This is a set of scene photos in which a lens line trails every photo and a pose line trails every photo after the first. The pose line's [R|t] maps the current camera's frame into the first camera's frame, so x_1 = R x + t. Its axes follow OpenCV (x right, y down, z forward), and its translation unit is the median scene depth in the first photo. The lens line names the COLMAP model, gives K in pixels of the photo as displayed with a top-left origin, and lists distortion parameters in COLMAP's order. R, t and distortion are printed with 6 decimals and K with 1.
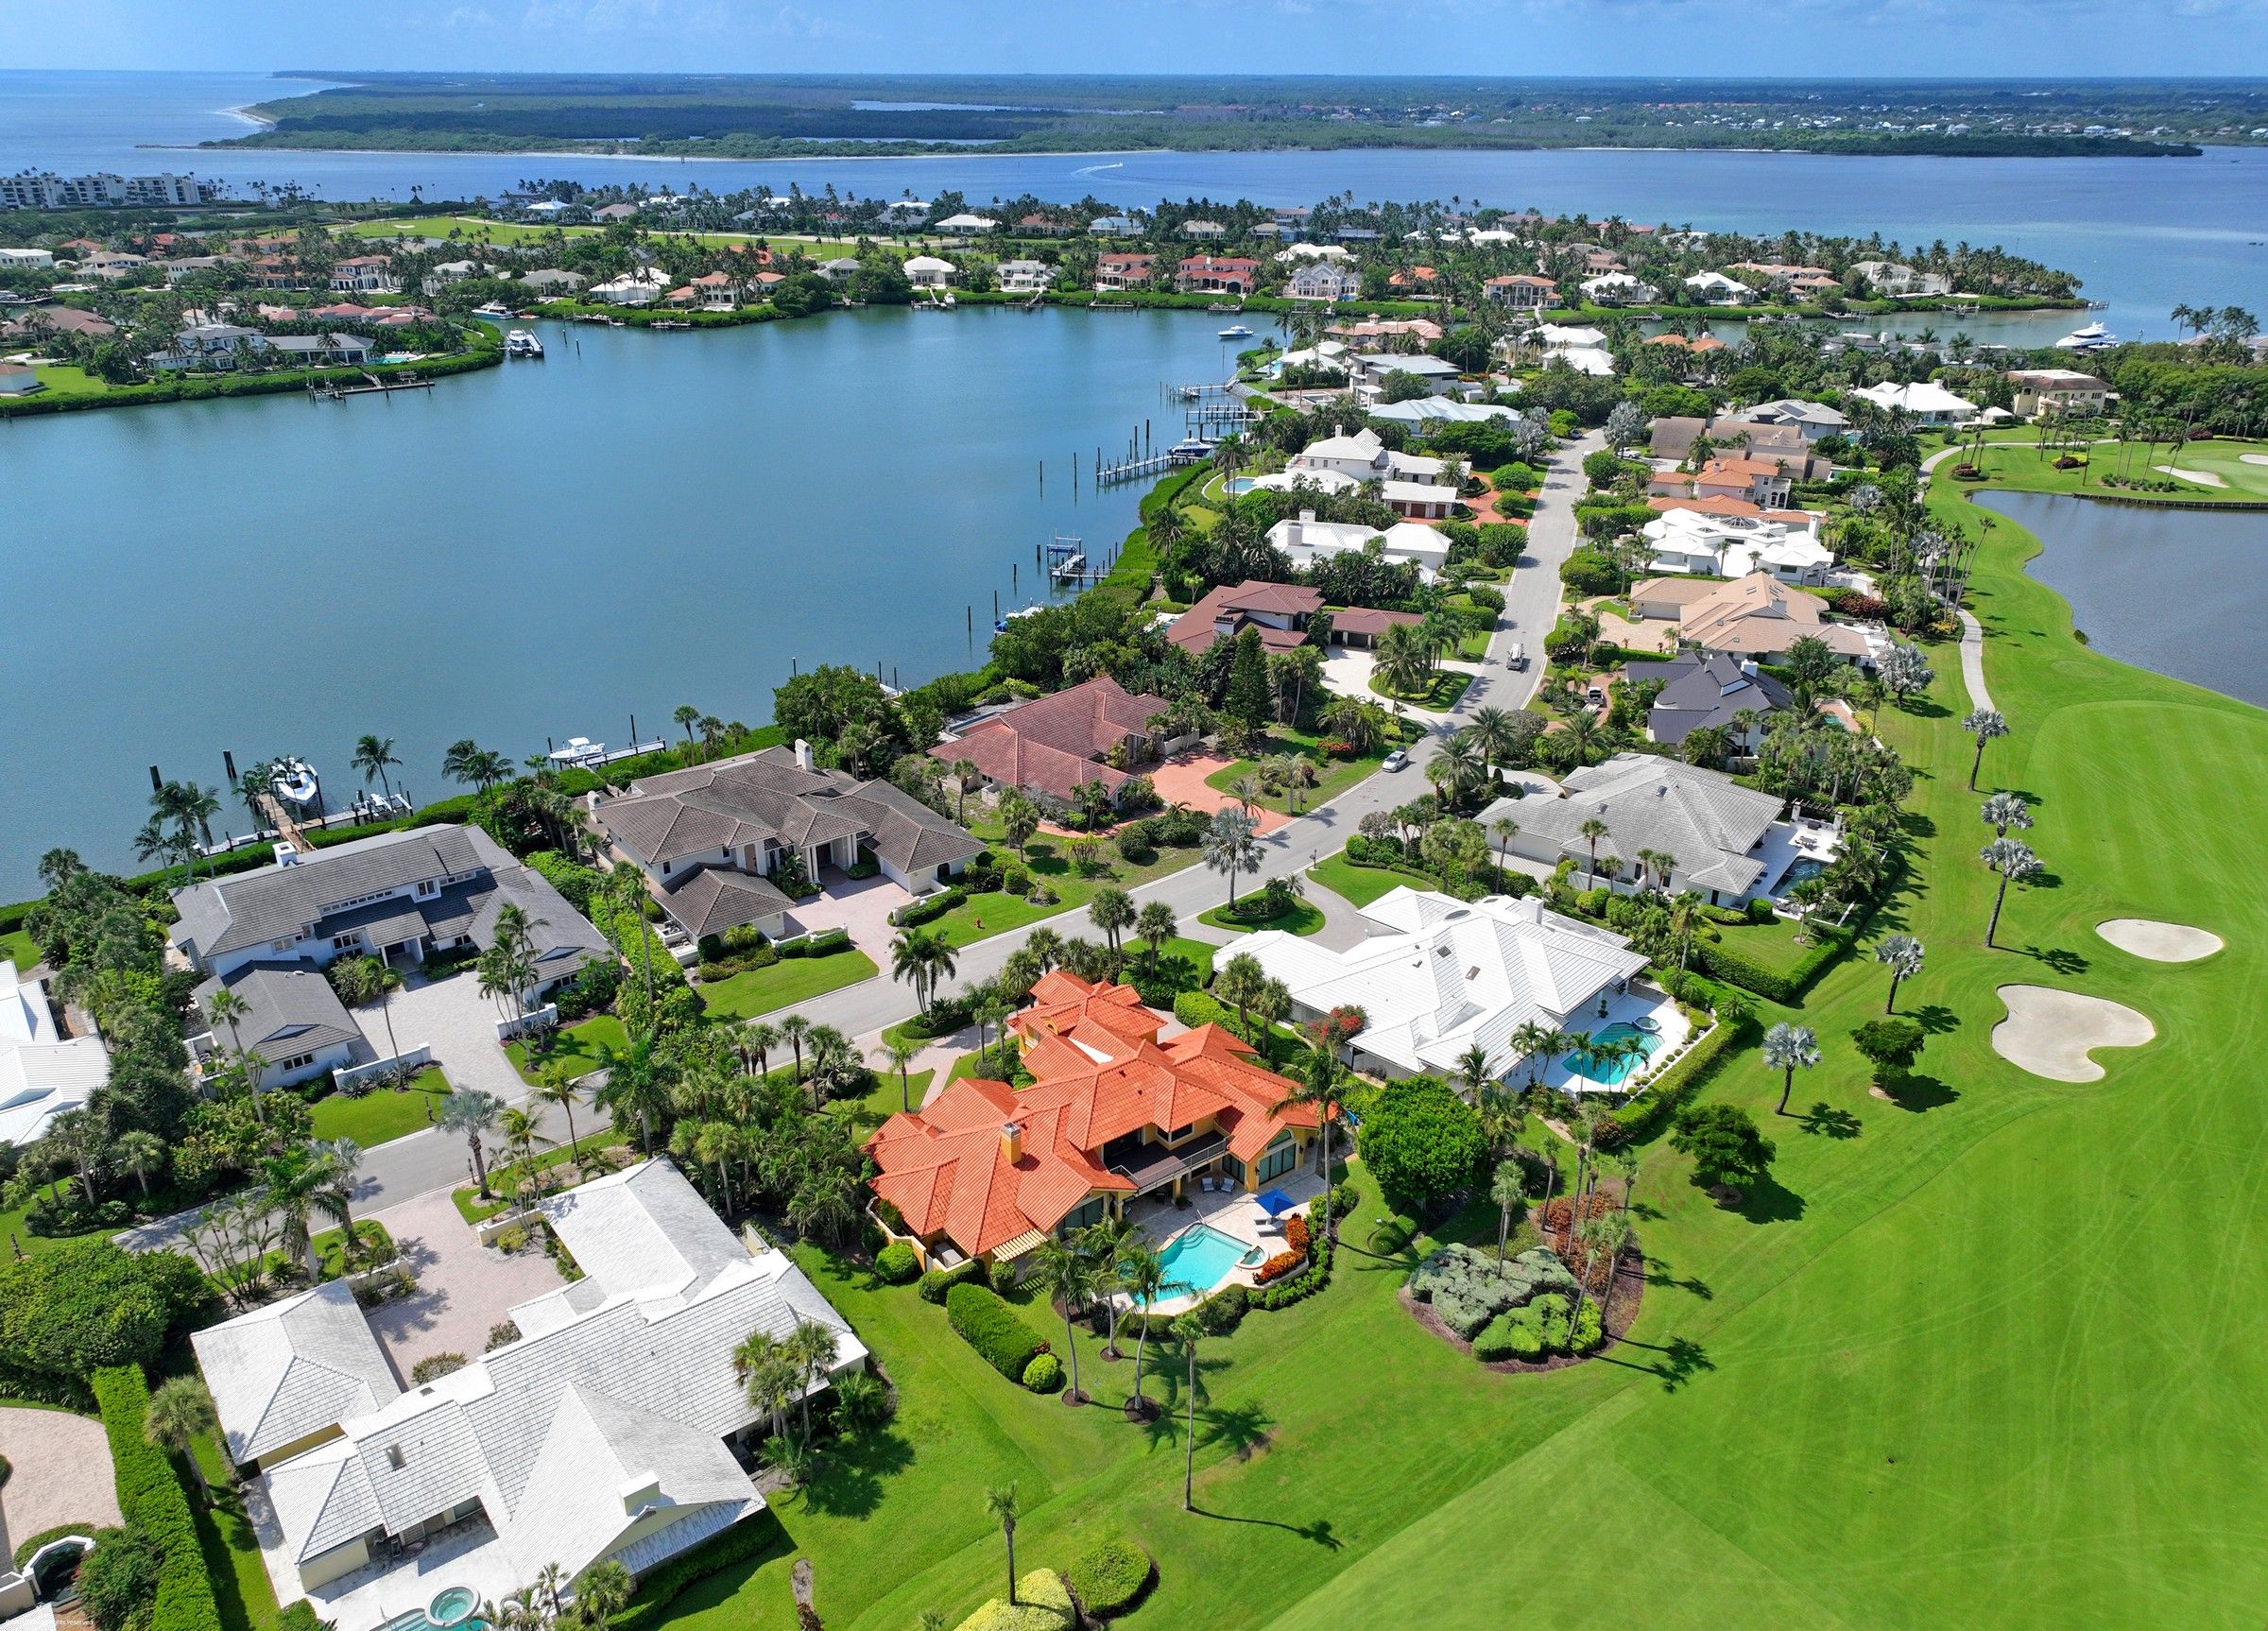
lens RADIAL K [[1655.8, 0, 1132.4], [0, 1655.8, 887.8], [0, 0, 1]] dist [-0.005281, 0.013602]
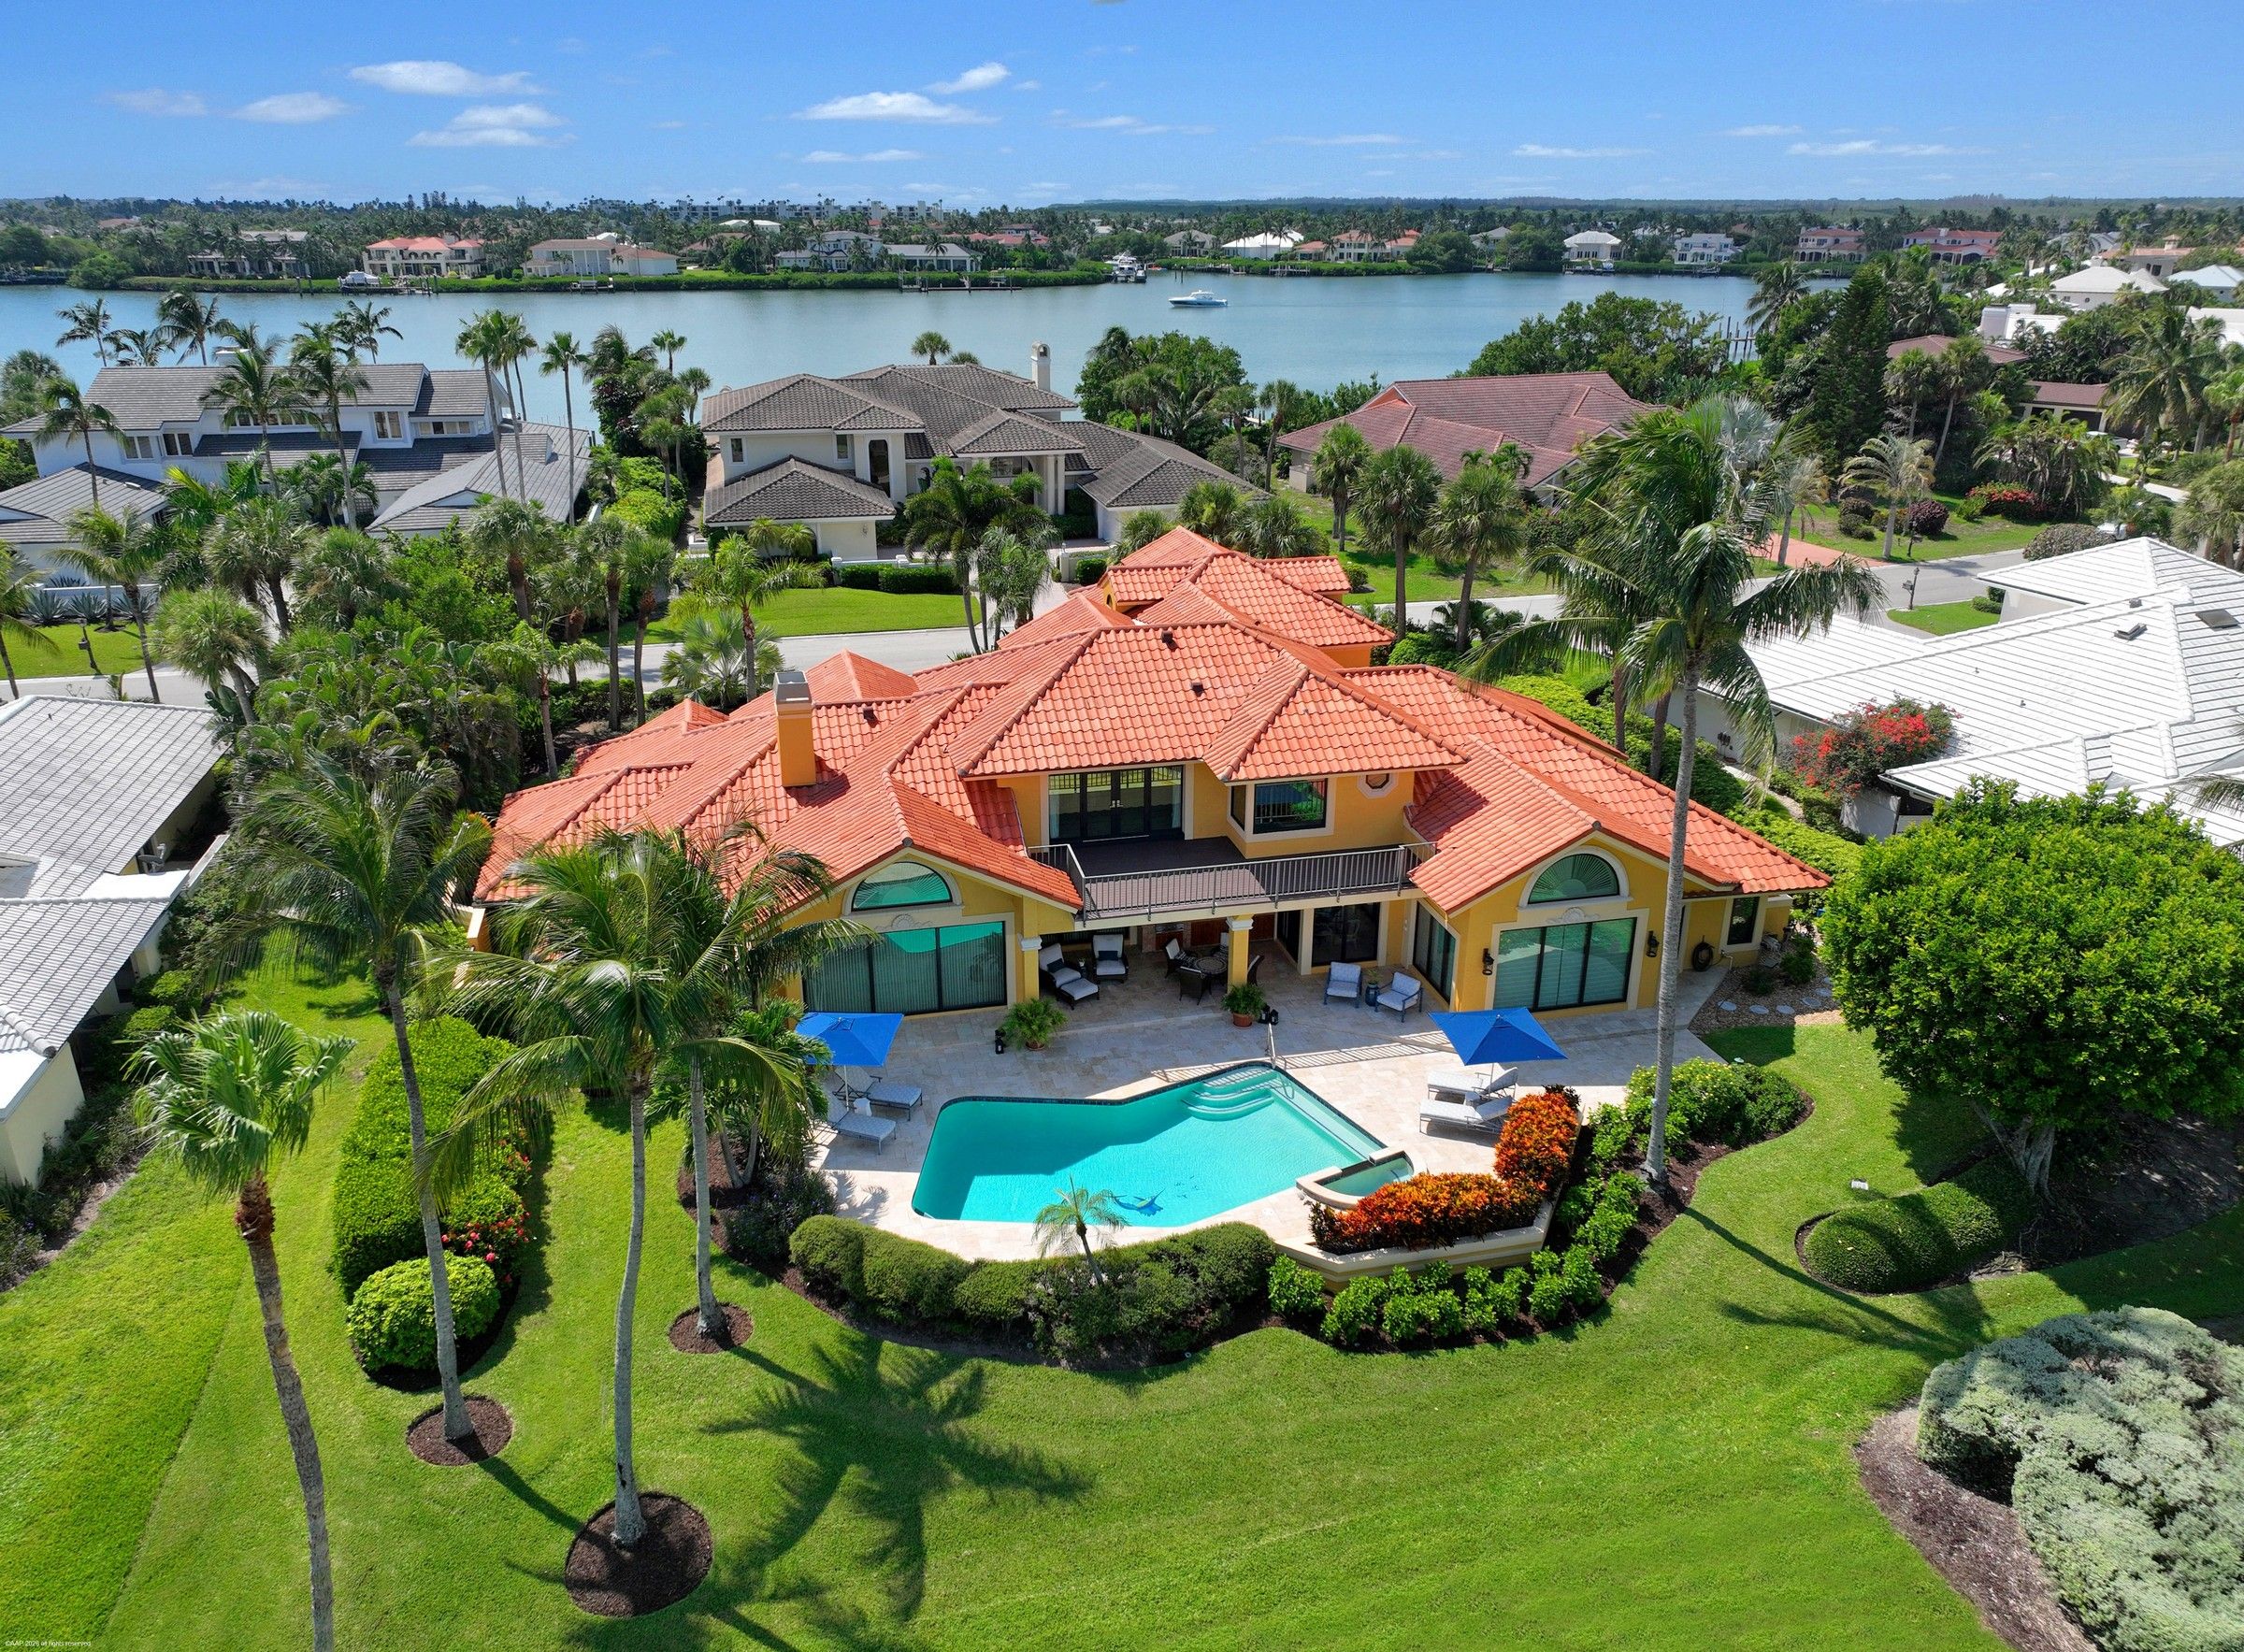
lens RADIAL K [[1618.5, 0, 1122.0], [0, 1618.5, 826.0], [0, 0, 1]] dist [0.006460, 0.006825]
pose [[0.911552, 0.141348, -0.386126, 0.036500], [-0.179856, 0.981523, -0.065296, 0.050155], [0.369763, 0.128968, 0.920132, 0.187777]]
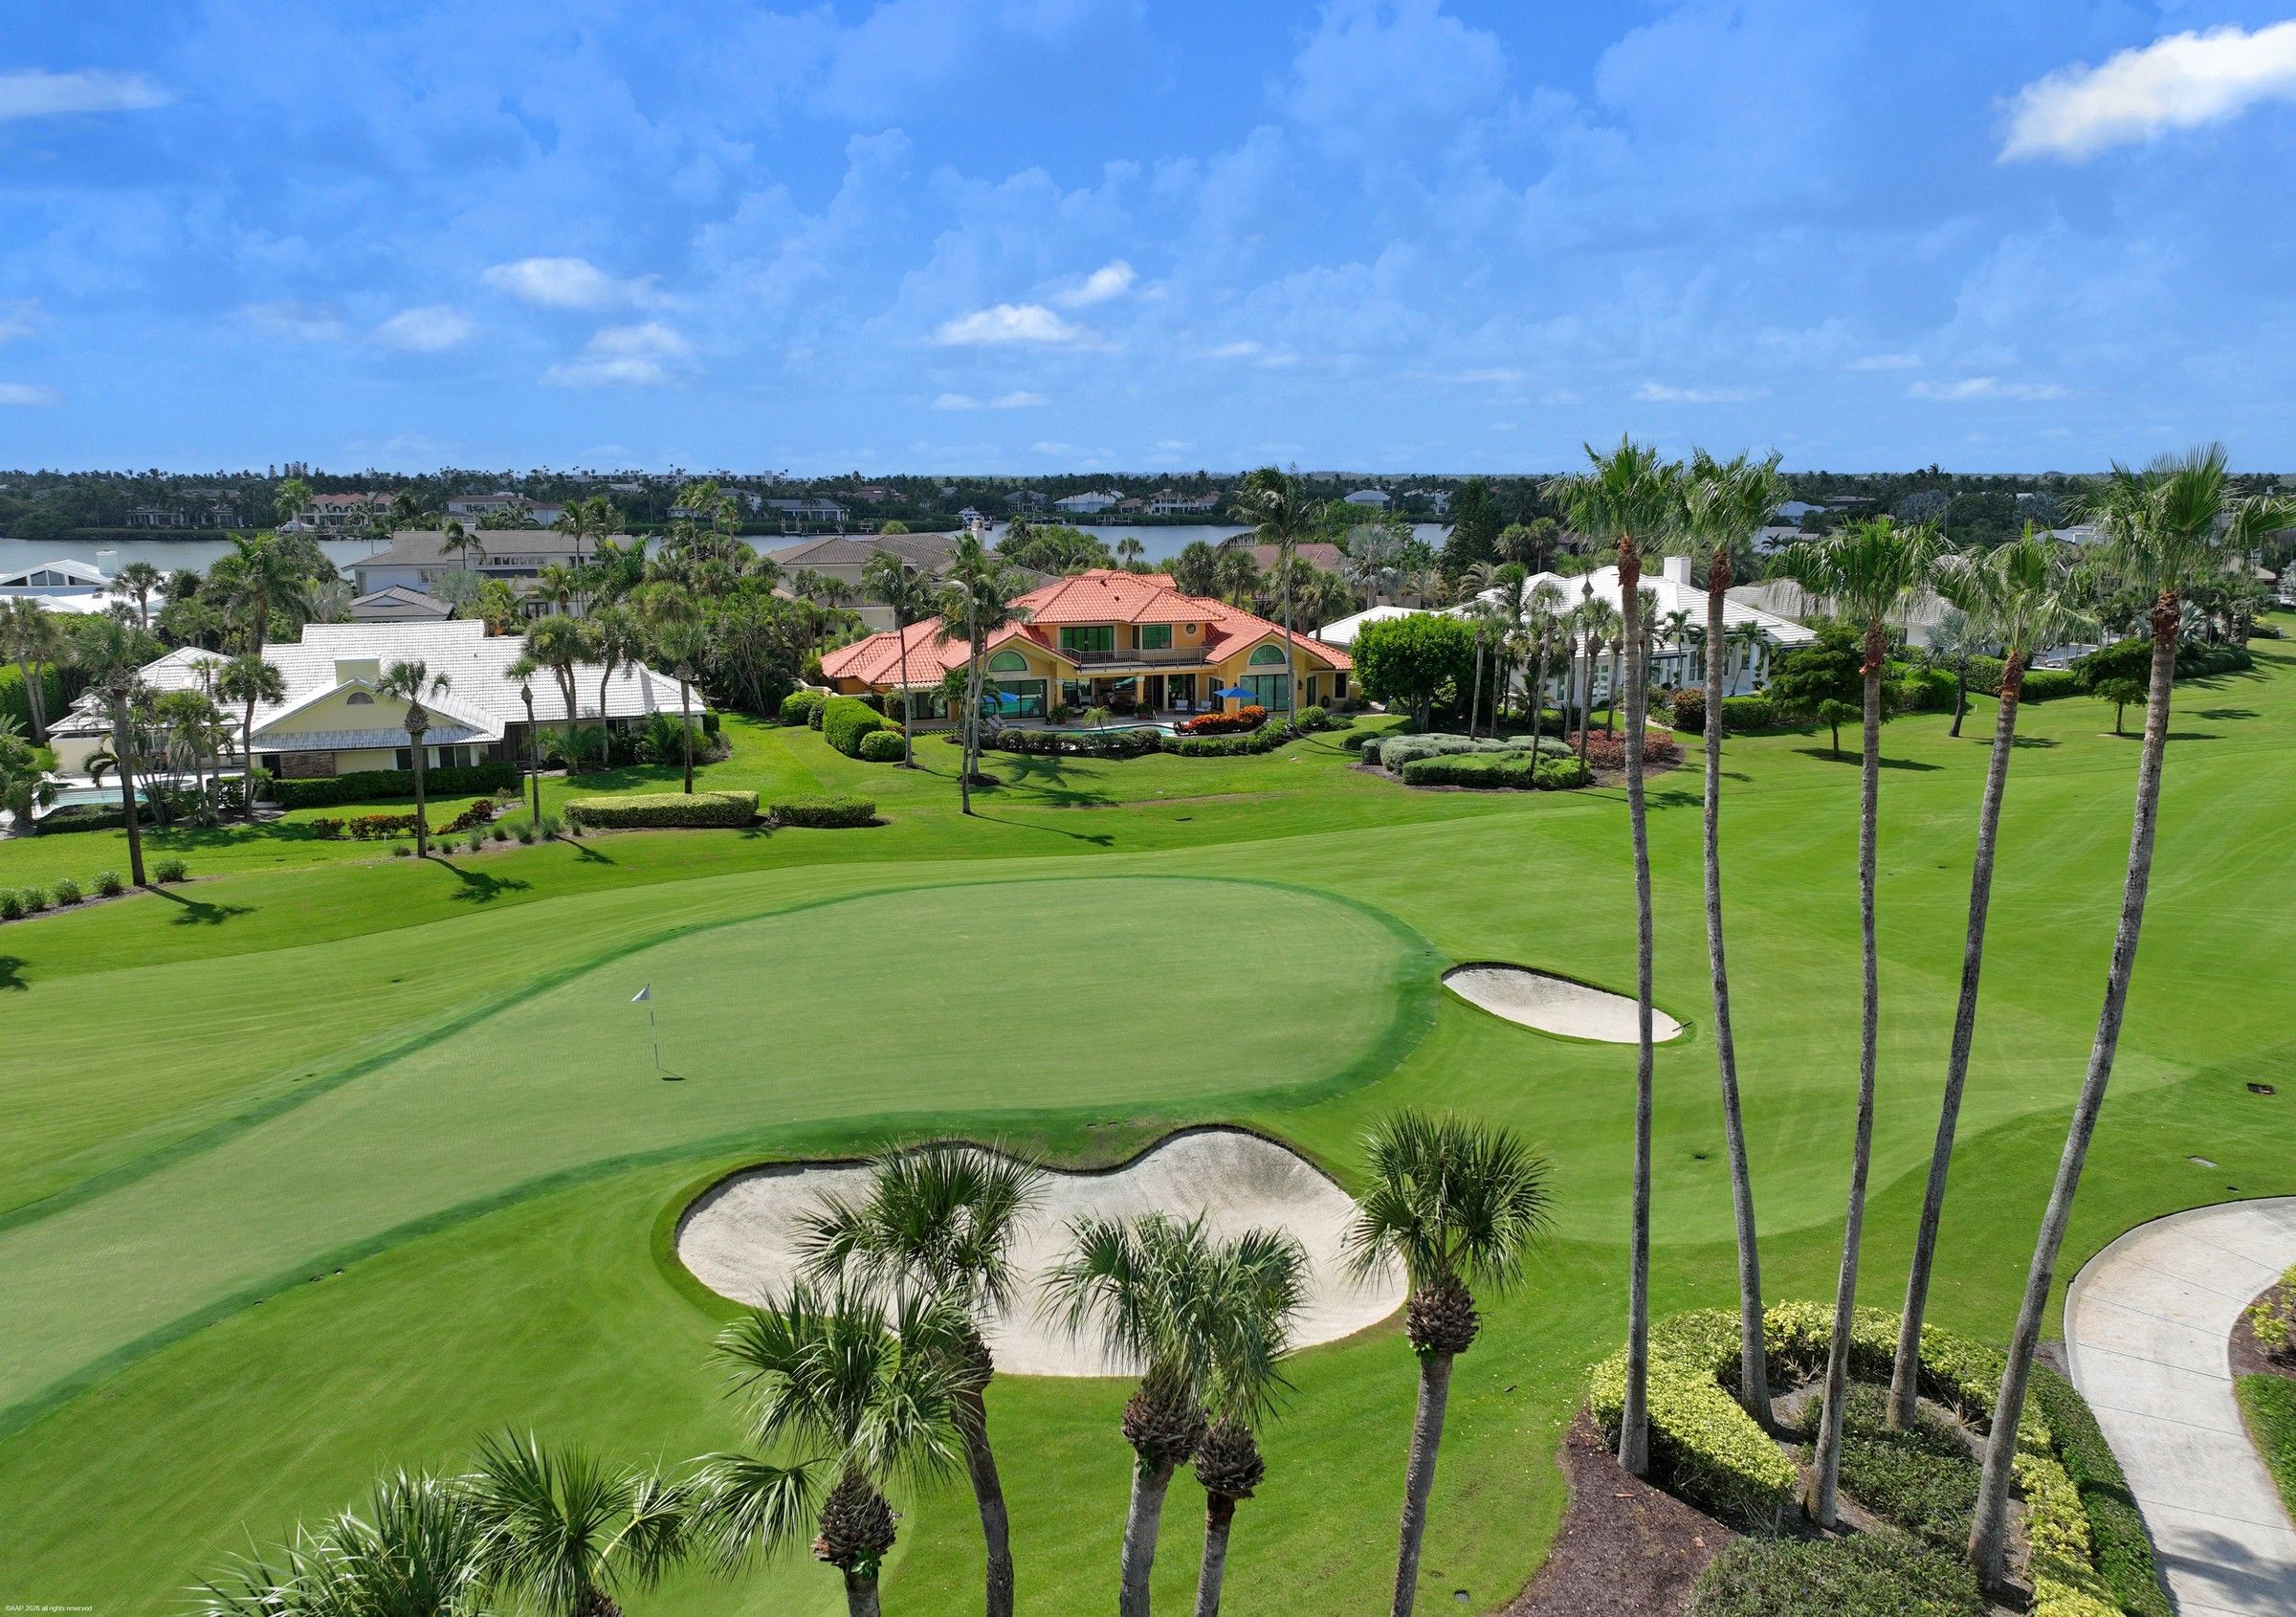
lens RADIAL K [[1662.3, 0, 1151.1], [0, 1662.3, 779.0], [0, 0, 1]] dist [0.008521, 0.001631]
pose [[0.955582, 0.044588, -0.291333, 0.079865], [-0.126141, 0.955252, -0.267549, 0.126208], [0.266367, 0.292414, 0.918446, 0.060339]]
